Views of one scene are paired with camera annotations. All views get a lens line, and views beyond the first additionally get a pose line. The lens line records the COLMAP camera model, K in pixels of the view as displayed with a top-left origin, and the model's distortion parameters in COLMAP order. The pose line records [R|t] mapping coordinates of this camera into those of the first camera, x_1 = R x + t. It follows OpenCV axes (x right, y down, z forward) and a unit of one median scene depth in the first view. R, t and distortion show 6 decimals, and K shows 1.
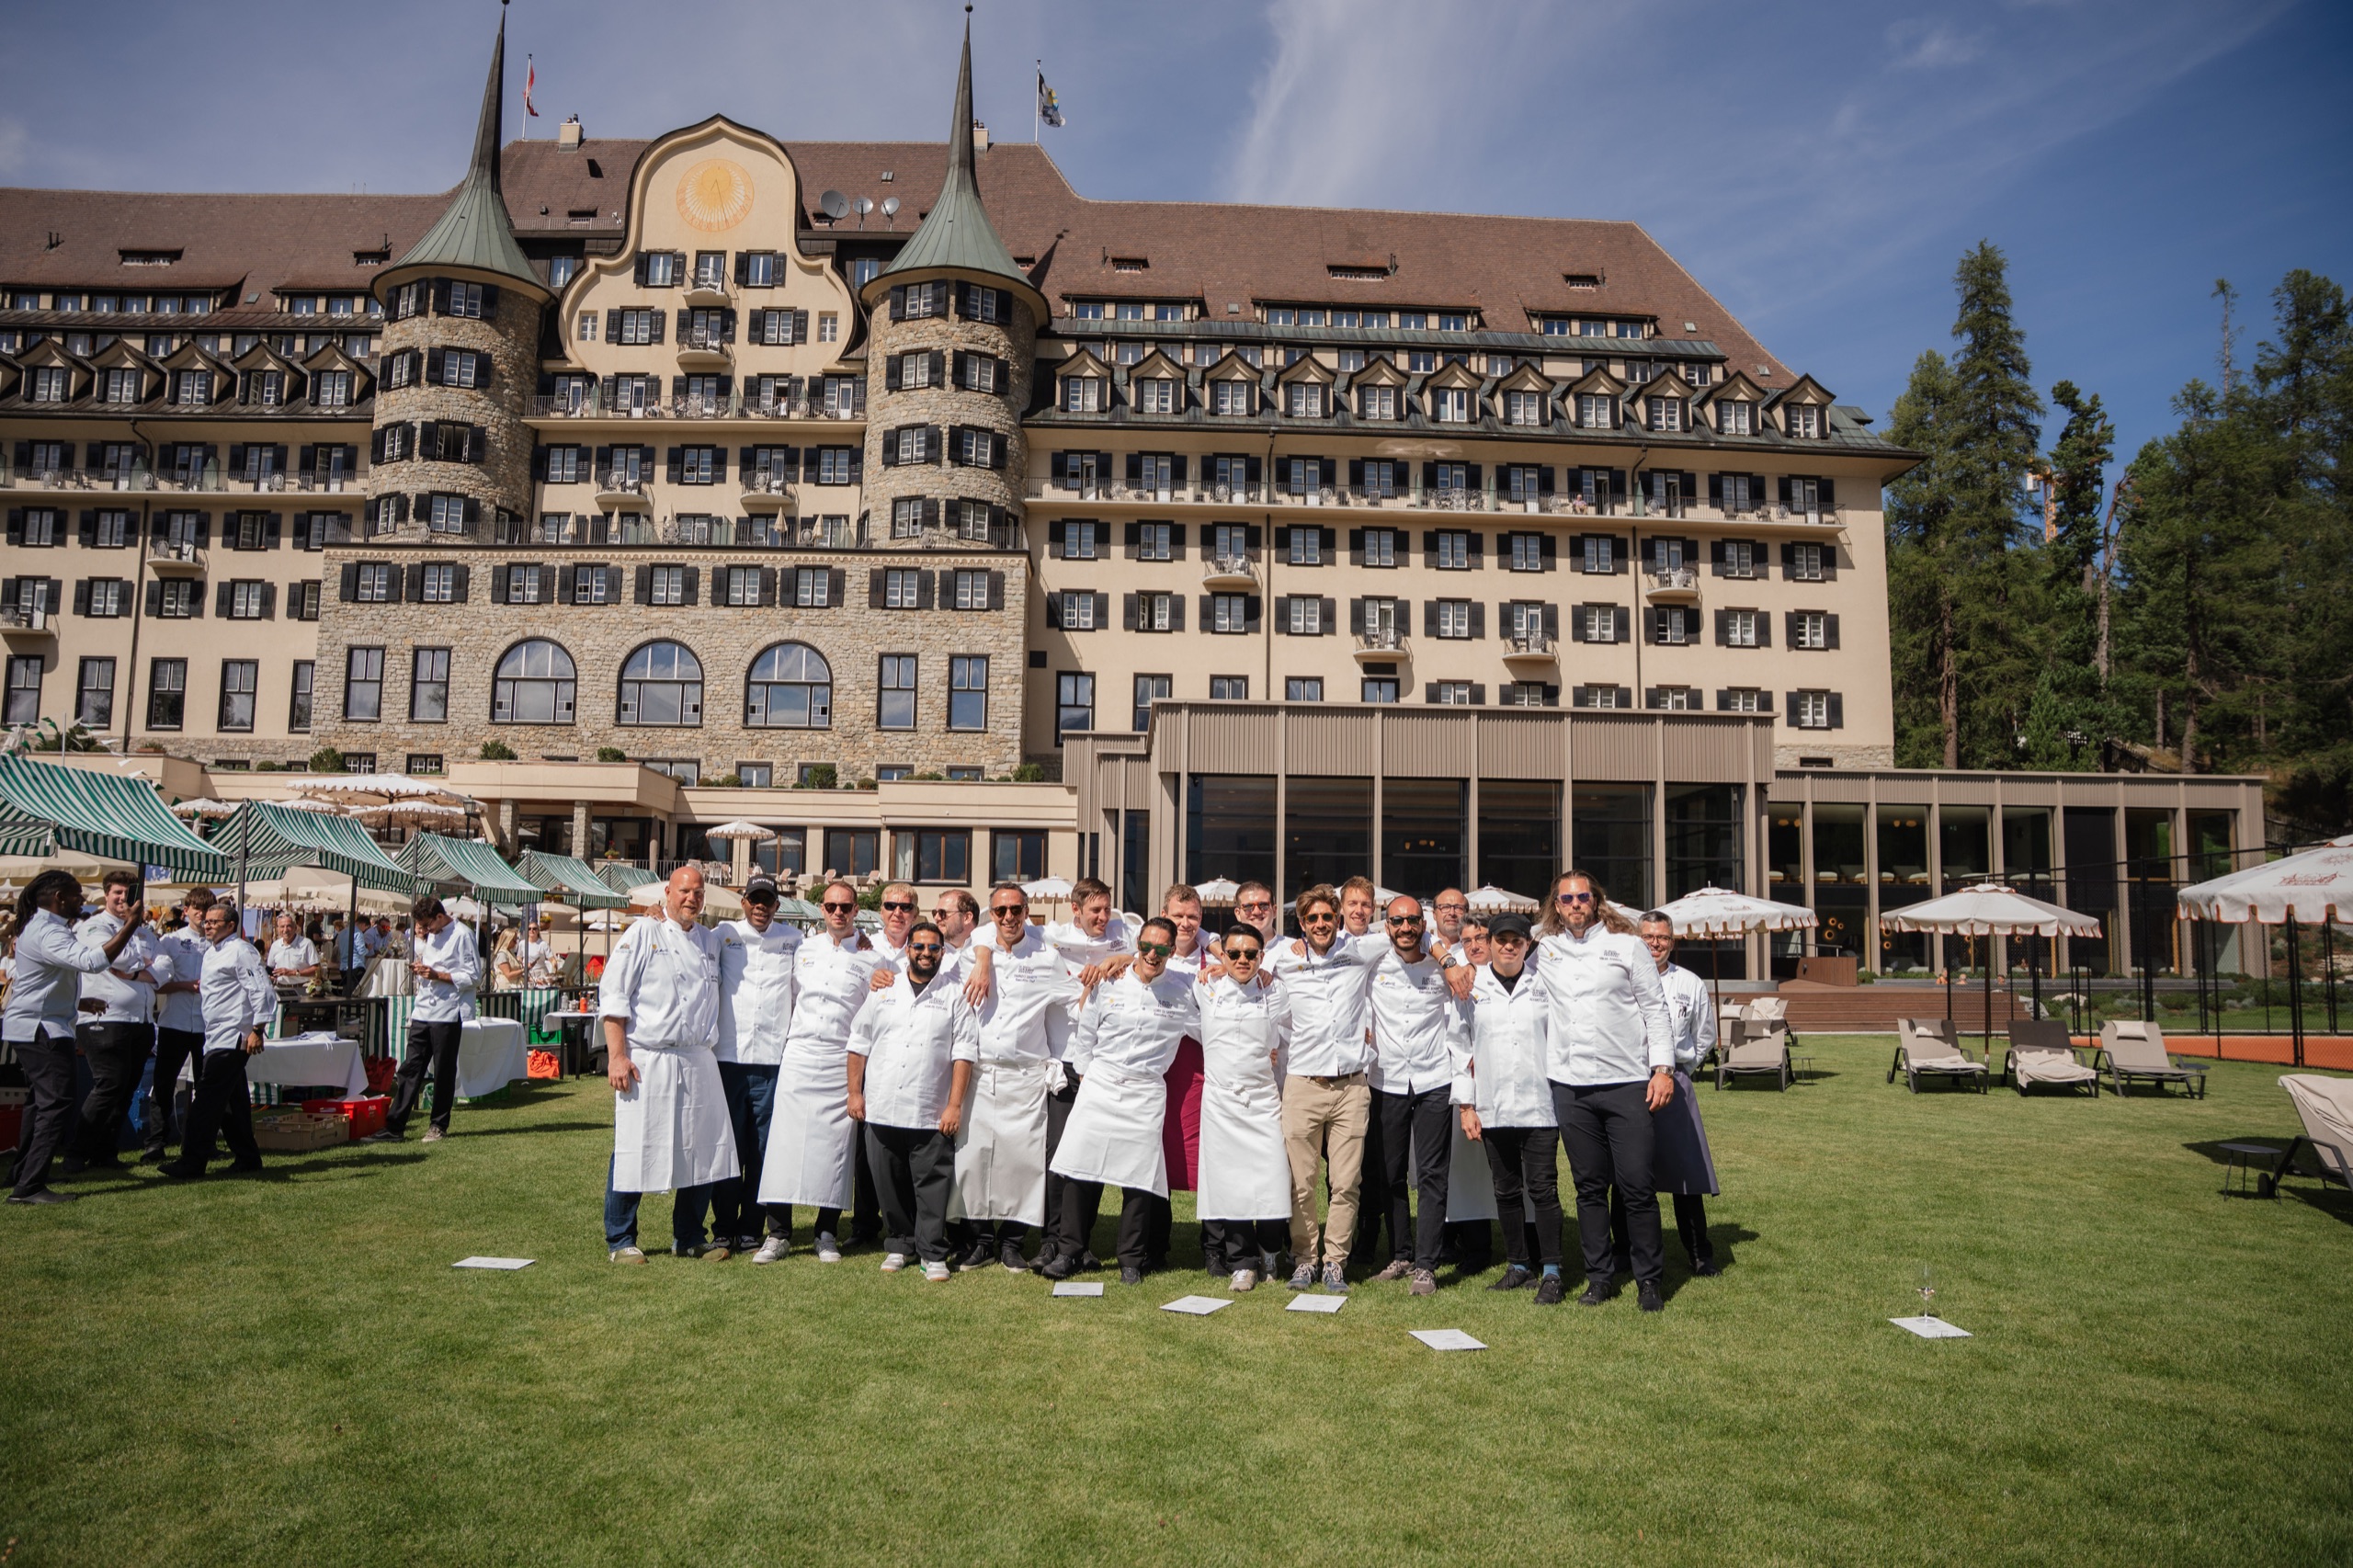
lens RADIAL K [[1548.5, 0, 1176.5], [0, 1548.5, 784.0], [0, 0, 1]] dist [-0.164403, 0.098424]
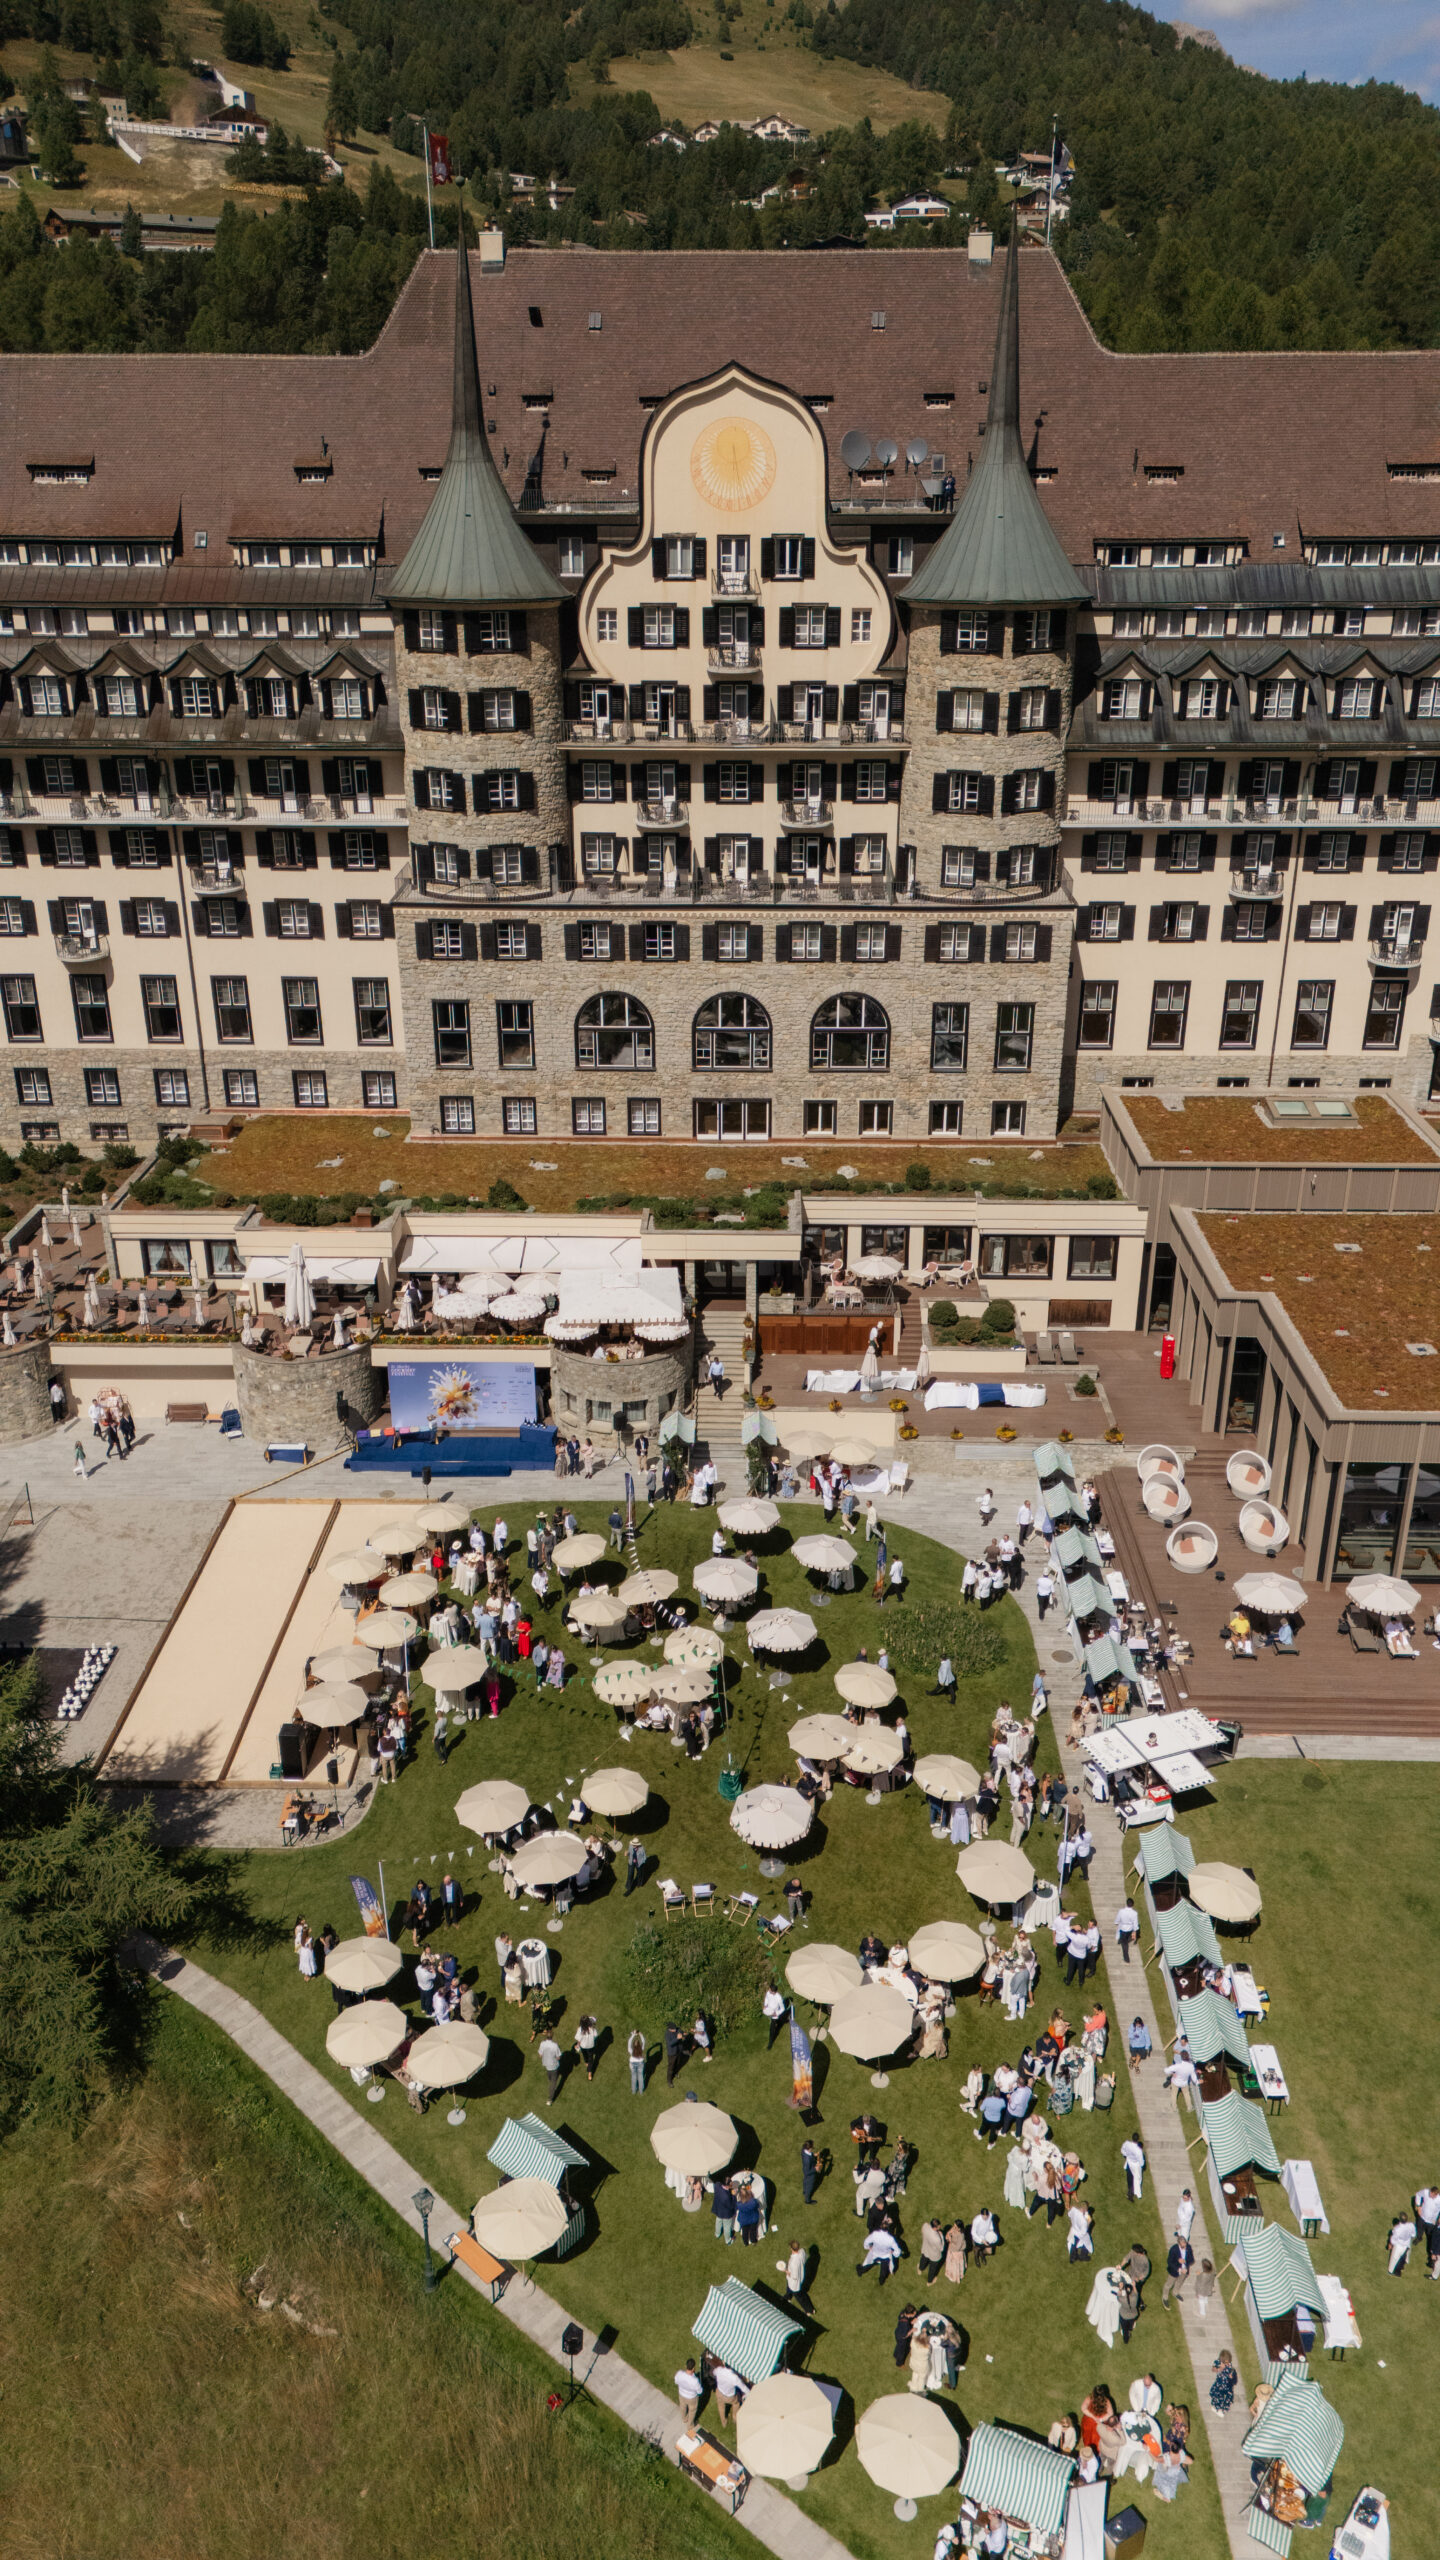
lens RADIAL K [[1857.4, 0, 720.0], [0, 1857.4, 1280.0], [0, 0, 1]] dist [0.060782, -0.157698]
pose [[0.997521, 0.015642, -0.068614, -0.237362], [0.020423, 0.868678, 0.494955, -0.540935], [0.067346, -0.495129, 0.866205, -0.238464]]
